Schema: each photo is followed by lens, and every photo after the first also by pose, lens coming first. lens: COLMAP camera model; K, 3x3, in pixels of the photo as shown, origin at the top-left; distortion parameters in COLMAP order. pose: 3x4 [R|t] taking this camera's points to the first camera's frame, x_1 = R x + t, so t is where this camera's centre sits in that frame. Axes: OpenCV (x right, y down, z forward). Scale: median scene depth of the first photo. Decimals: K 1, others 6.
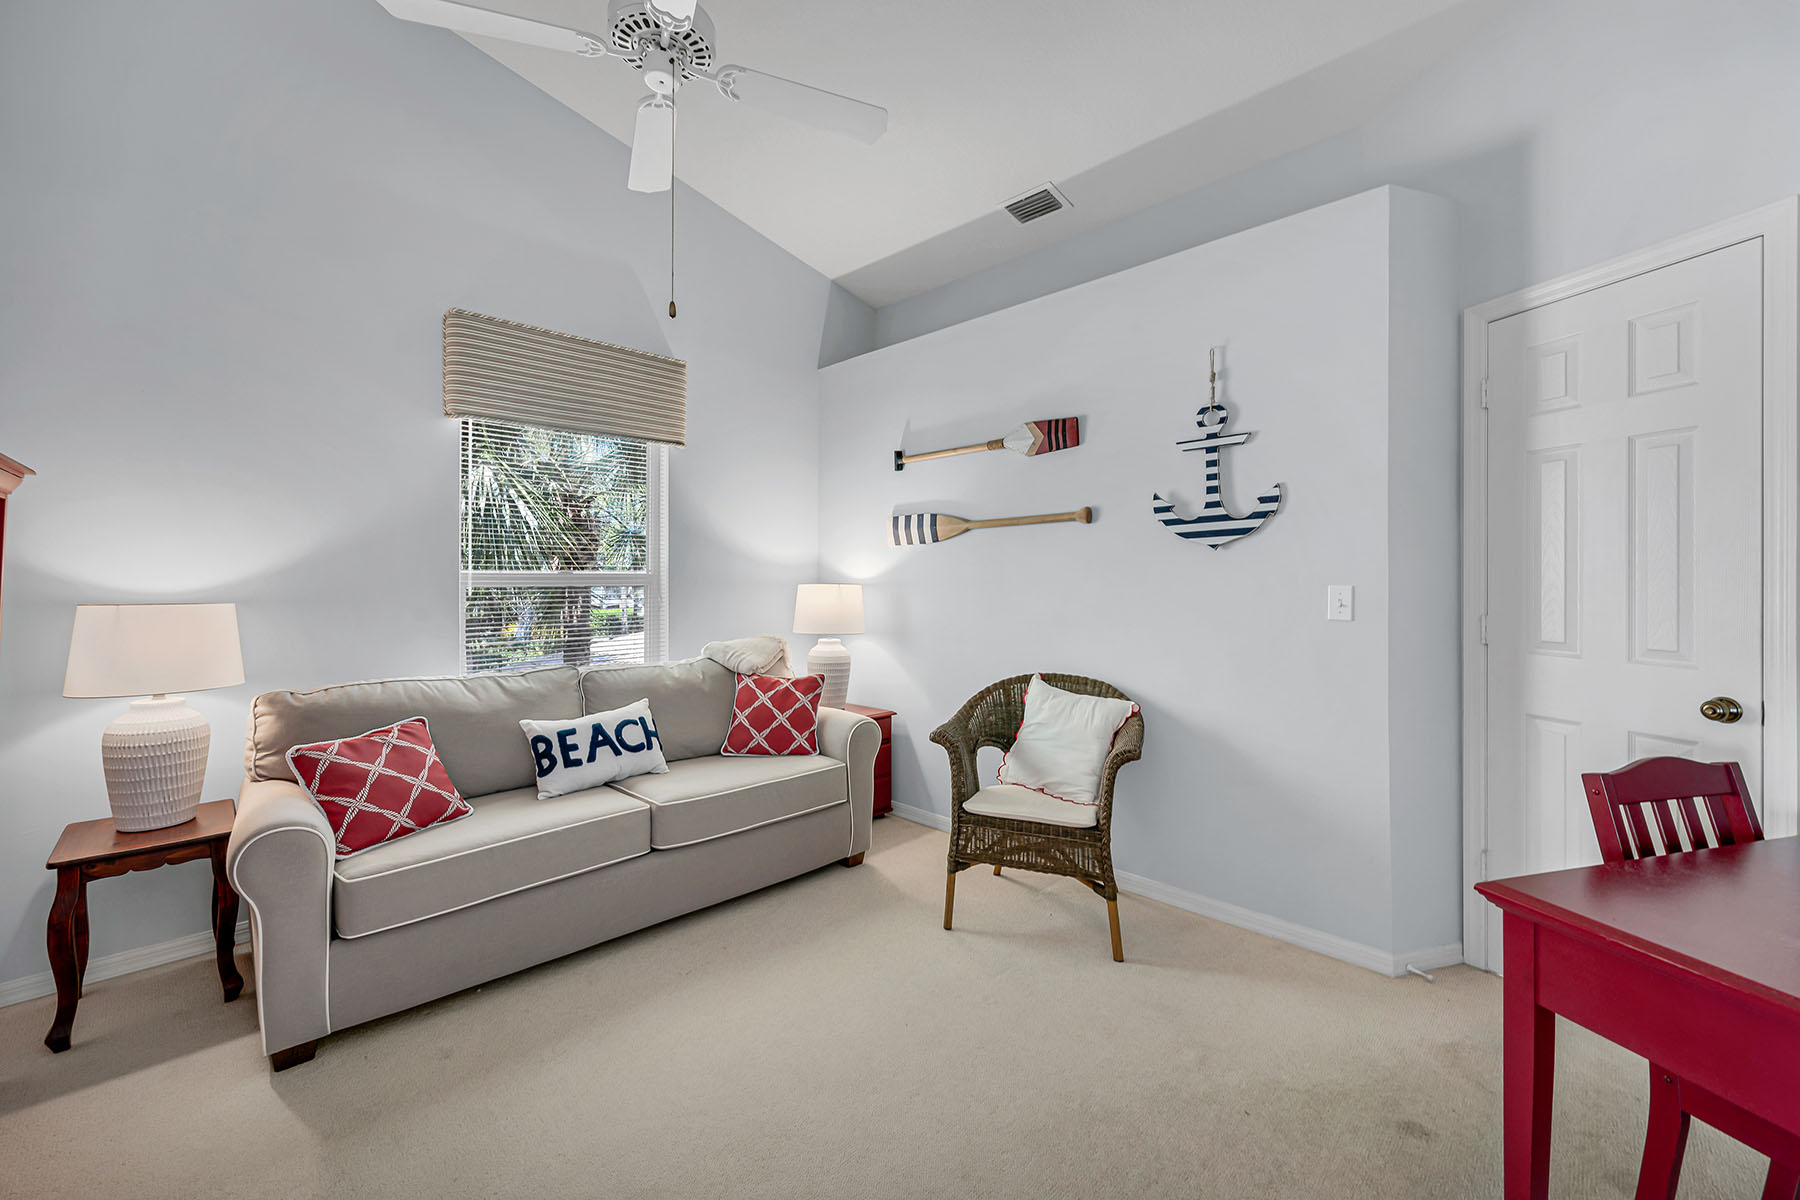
lens RADIAL K [[729.4, 0, 912.9], [0, 729.4, 588.4], [0, 0, 1]] dist [-0.001213, 0.000650]
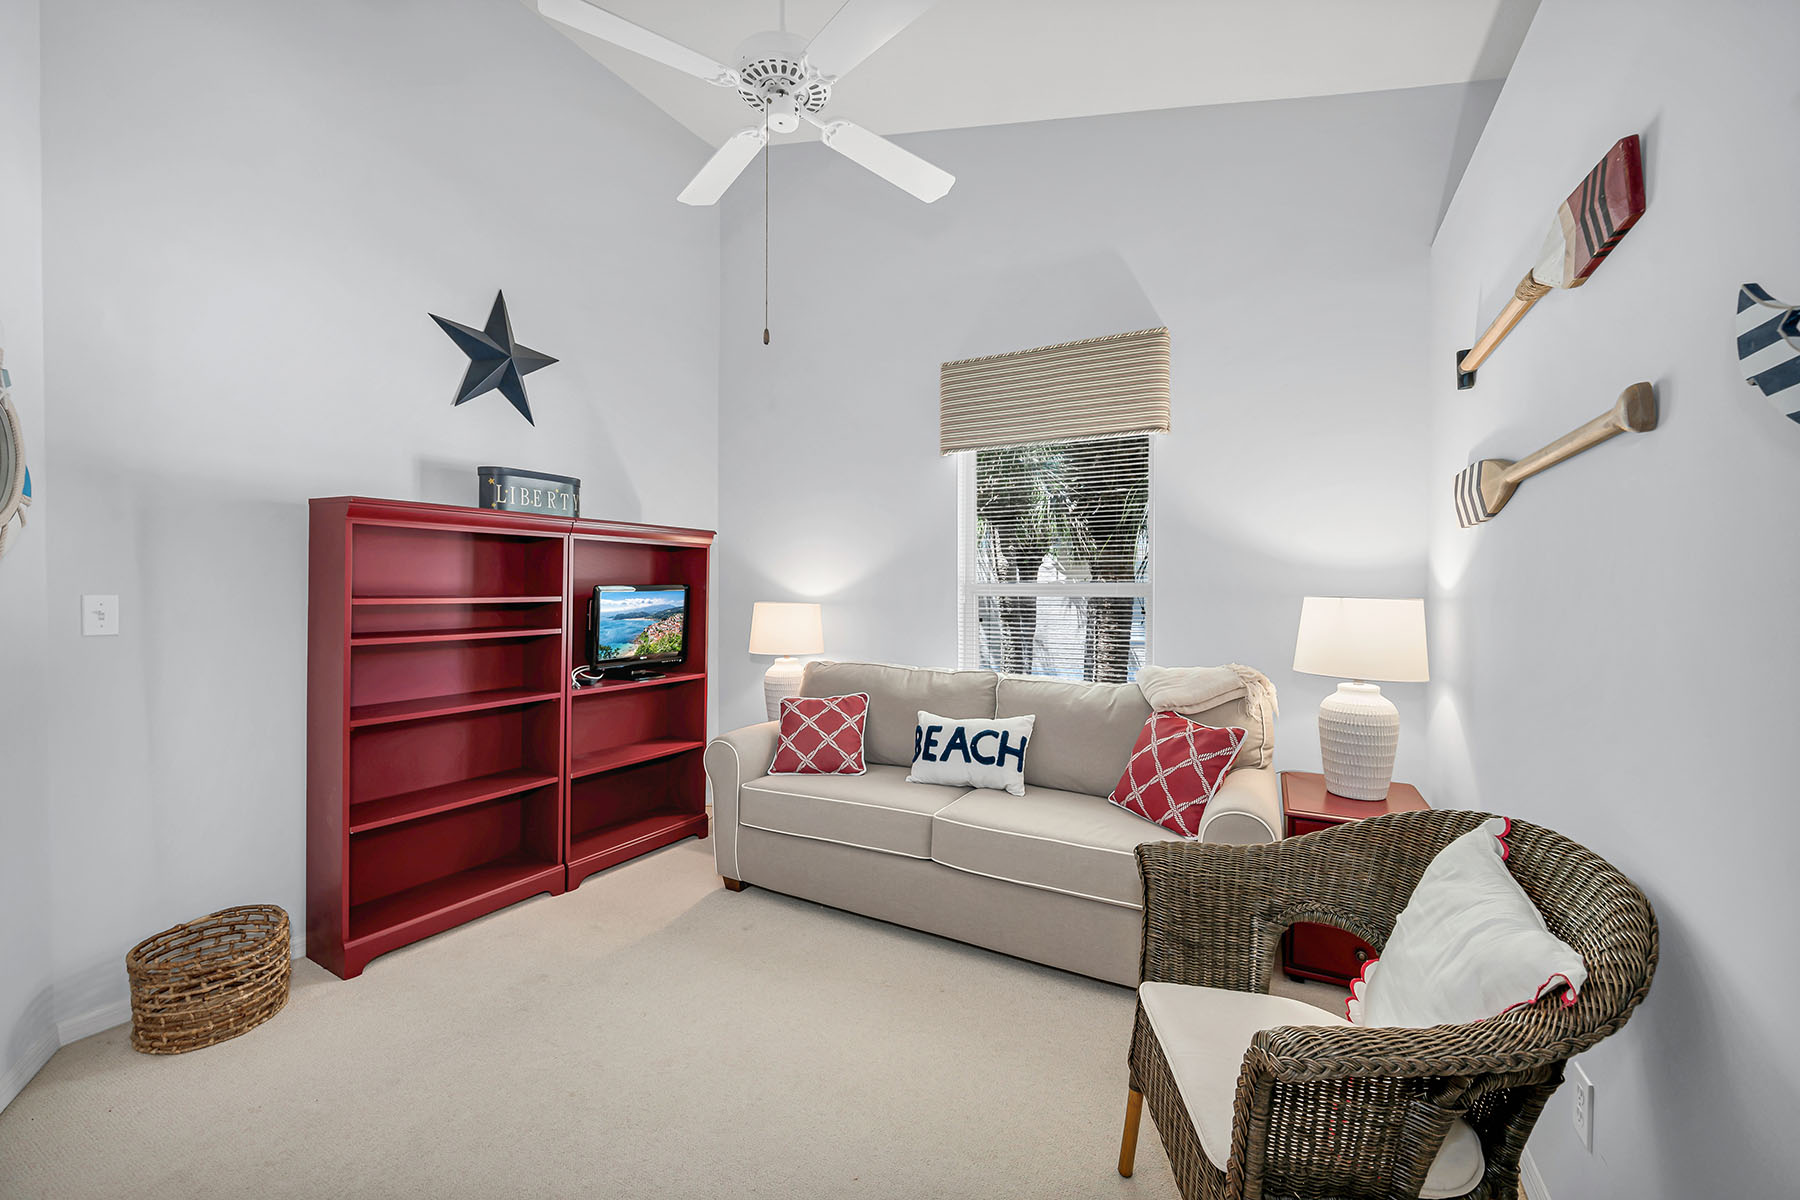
lens RADIAL K [[724.0, 0, 885.6], [0, 724.0, 598.4], [0, 0, 1]] dist [0.001719, 0.000095]
pose [[0.254178, 0.016845, -0.967011, 0.543392], [-0.006793, 0.999855, 0.015632, -0.014708], [0.967134, 0.002596, 0.254255, 0.634599]]
